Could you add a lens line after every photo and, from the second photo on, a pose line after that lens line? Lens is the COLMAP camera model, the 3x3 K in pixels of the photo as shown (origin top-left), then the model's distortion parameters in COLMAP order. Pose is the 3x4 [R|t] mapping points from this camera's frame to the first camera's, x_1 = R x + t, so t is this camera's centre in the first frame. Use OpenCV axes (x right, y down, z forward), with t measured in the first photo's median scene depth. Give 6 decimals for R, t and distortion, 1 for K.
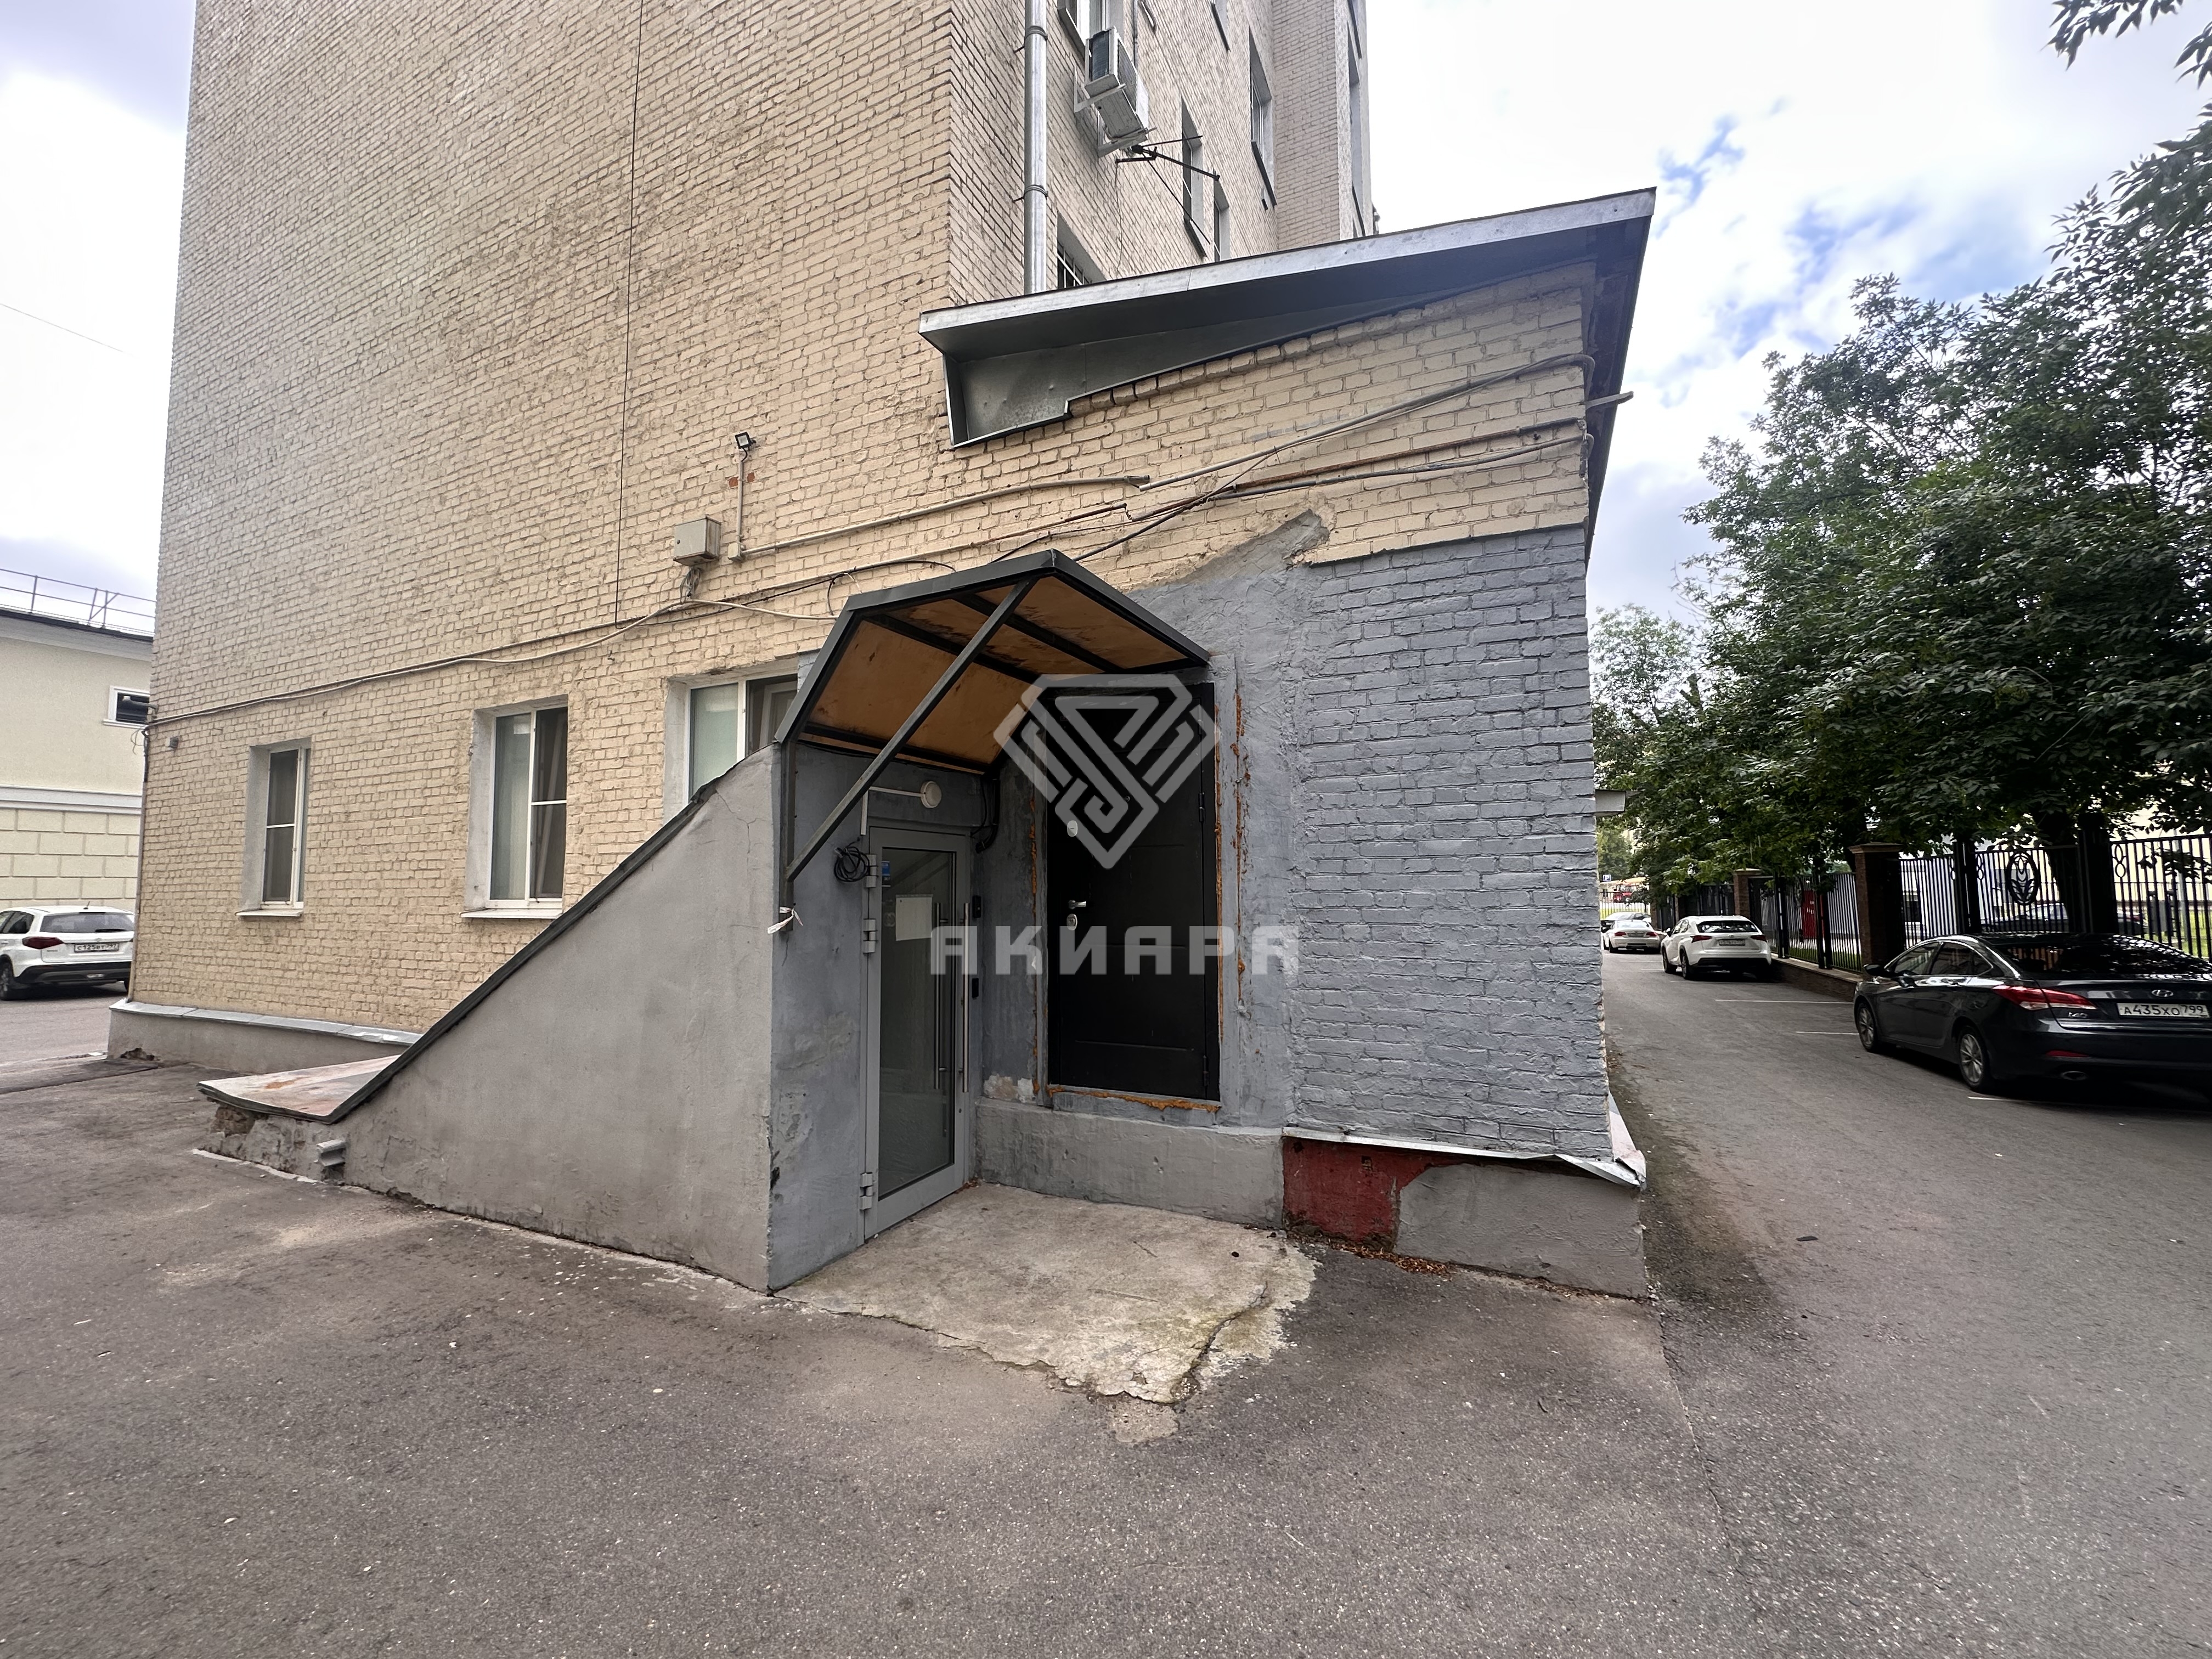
lens RADIAL K [[877.5, 0, 1111.6], [0, 877.5, 832.9], [0, 0, 1]] dist [-0.001909, -0.000234]
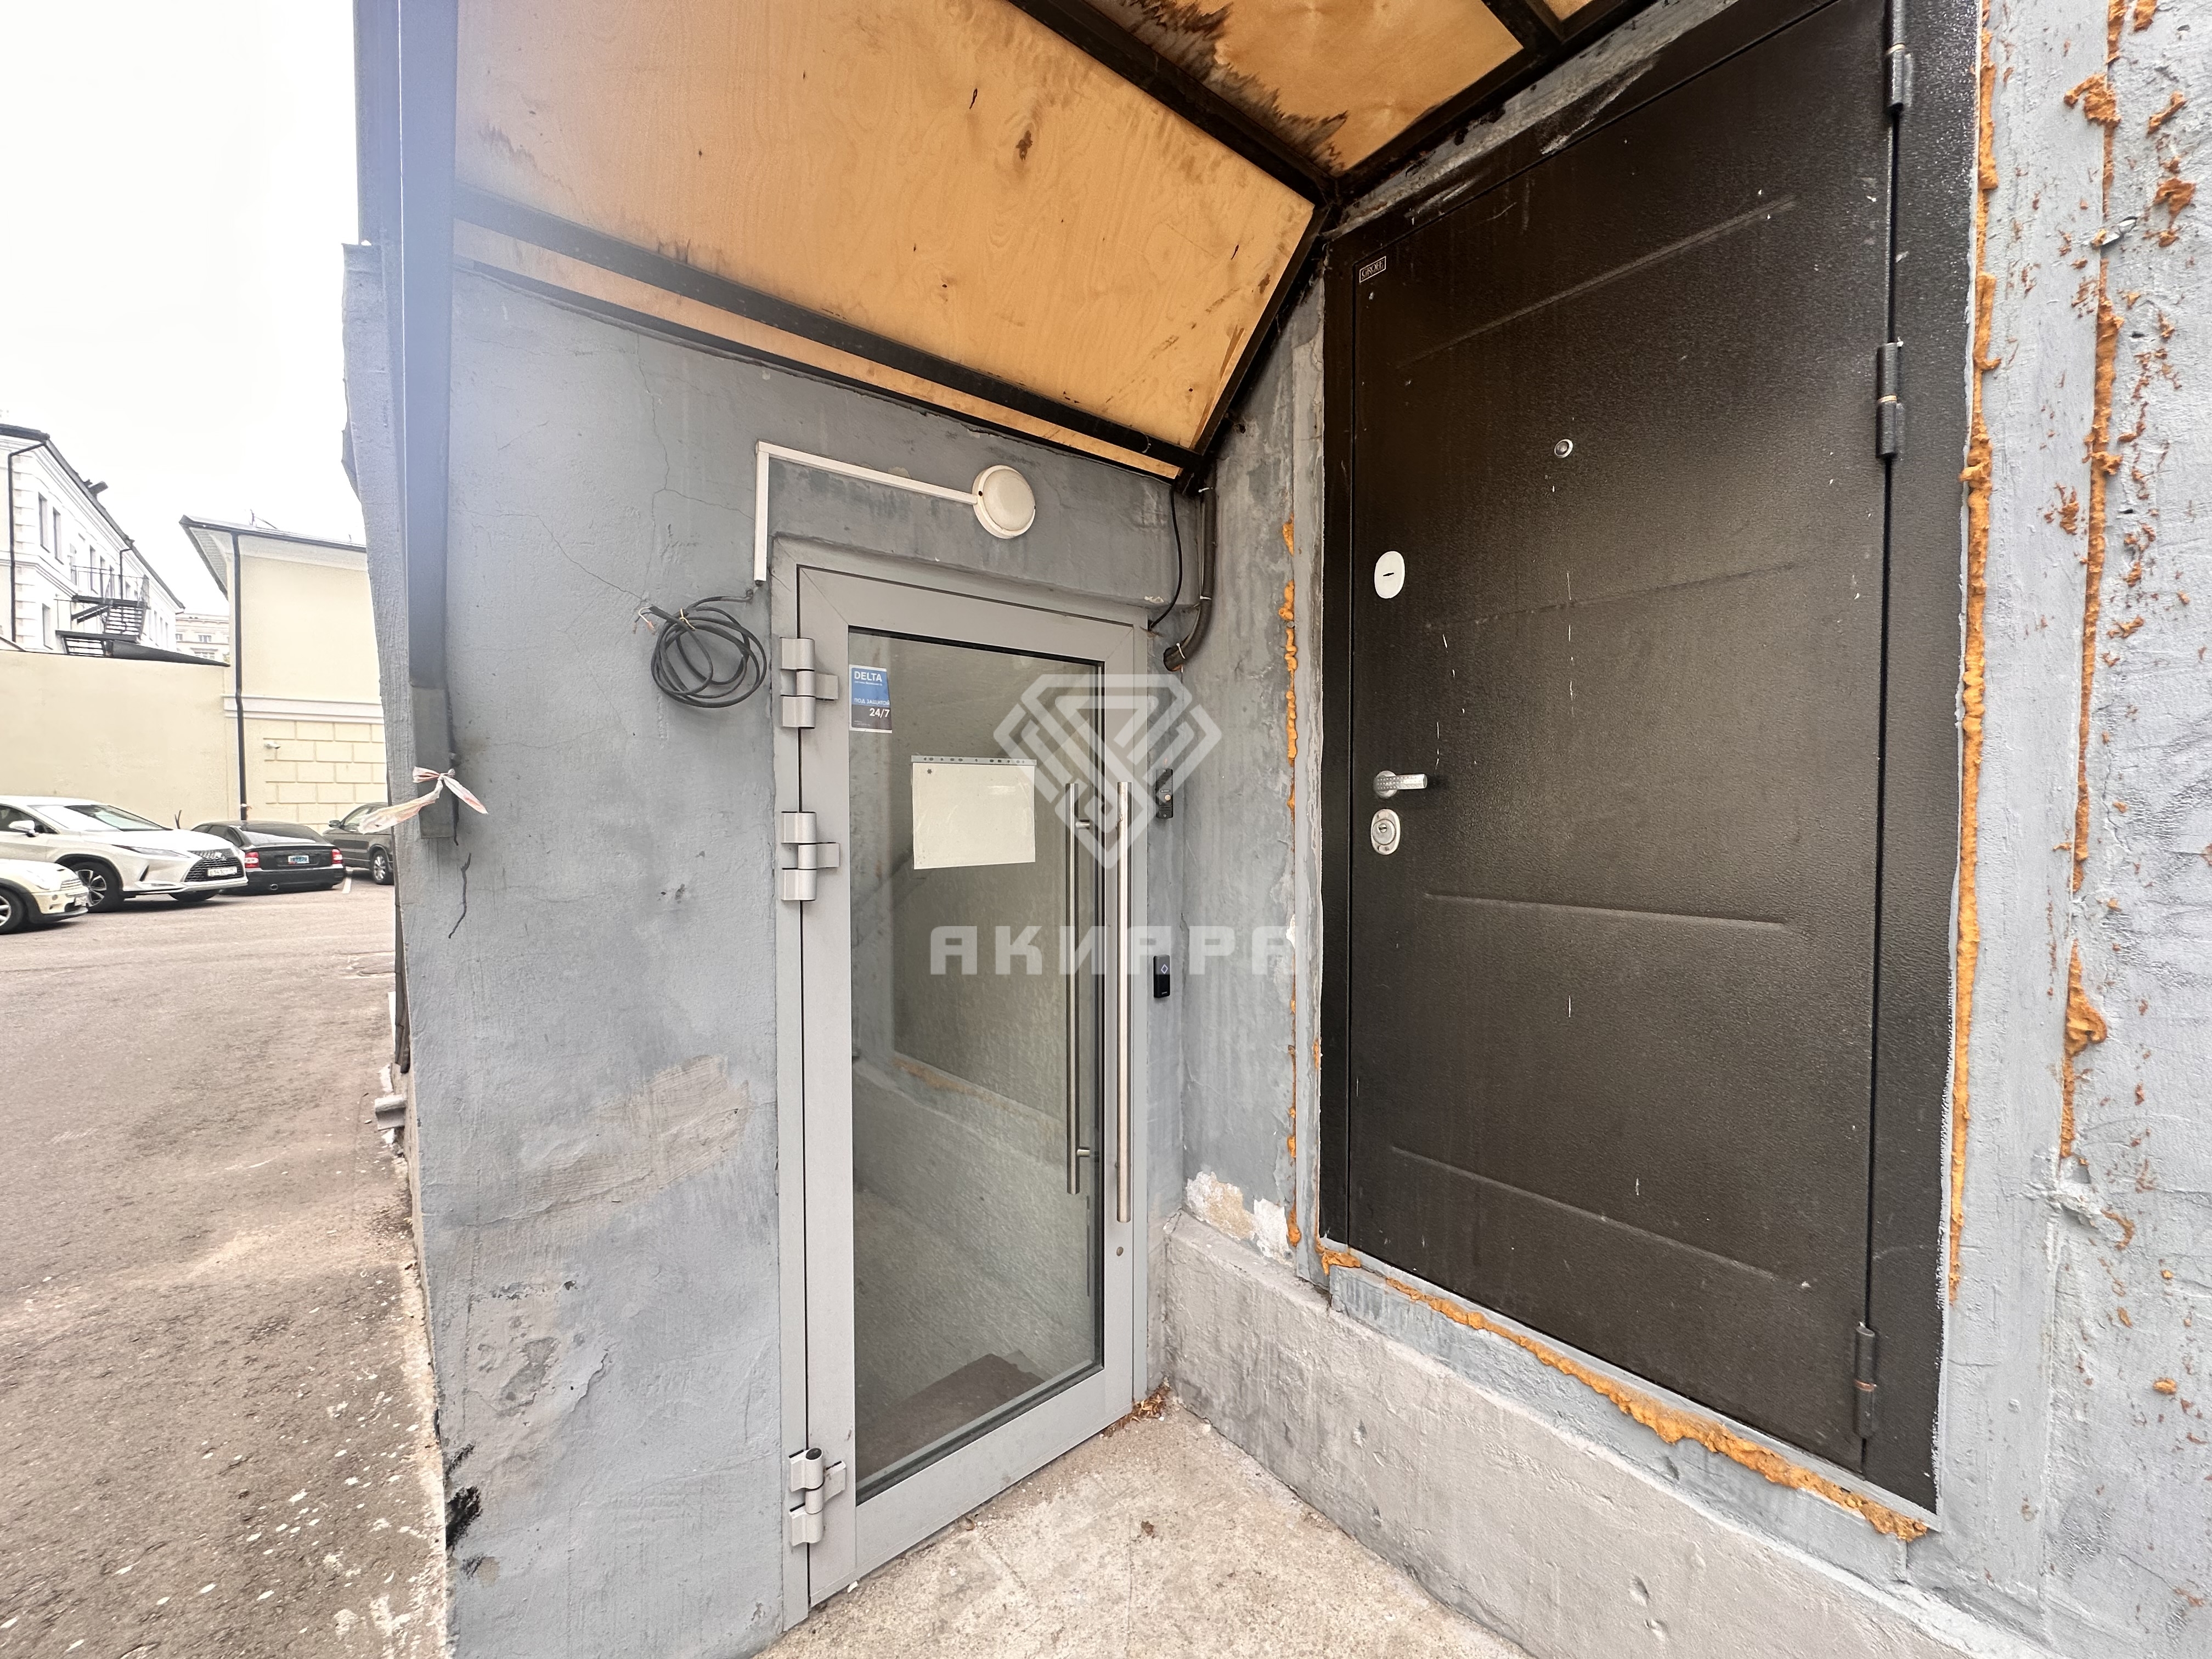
lens RADIAL K [[877.5, 0, 1109.4], [0, 877.5, 832.1], [0, 0, 1]] dist [-0.001909, -0.000234]
pose [[0.910637, 0.018259, -0.412805, 0.001584], [0.021732, 0.995524, 0.091974, 0.070186], [0.412636, -0.092726, 0.906164, 0.664043]]
